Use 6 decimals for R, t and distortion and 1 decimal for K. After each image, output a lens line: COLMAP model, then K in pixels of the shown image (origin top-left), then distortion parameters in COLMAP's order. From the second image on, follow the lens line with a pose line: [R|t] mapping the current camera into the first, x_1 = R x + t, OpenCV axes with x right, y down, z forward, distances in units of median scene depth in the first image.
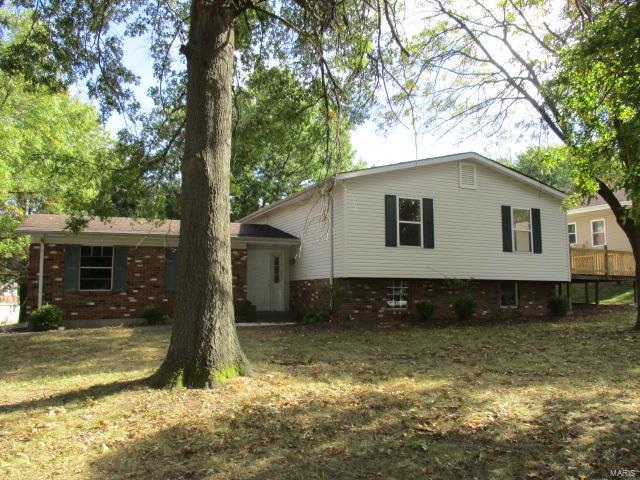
lens RADIAL K [[536.3, 0, 320.6], [0, 536.3, 240.4], [0, 0, 1]] dist [-0.007156, -0.006827]
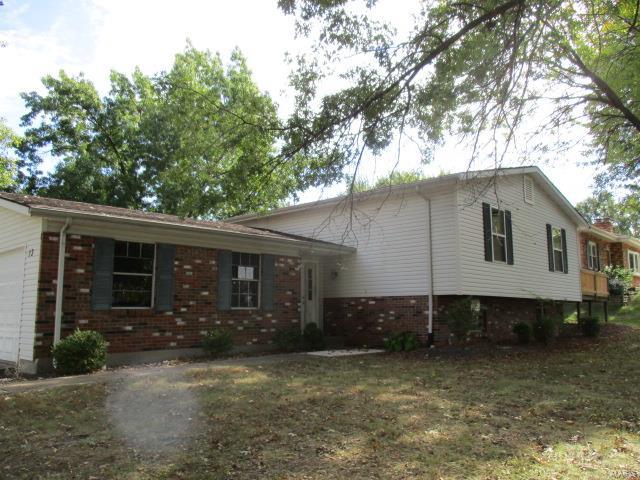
lens RADIAL K [[536.3, 0, 319.8], [0, 536.3, 239.6], [0, 0, 1]] dist [-0.007156, -0.006827]
pose [[0.915573, 0.057083, 0.398079, -0.471784], [-0.041238, 0.997983, -0.048260, 0.030195], [-0.400031, 0.027769, 0.916081, 0.287640]]
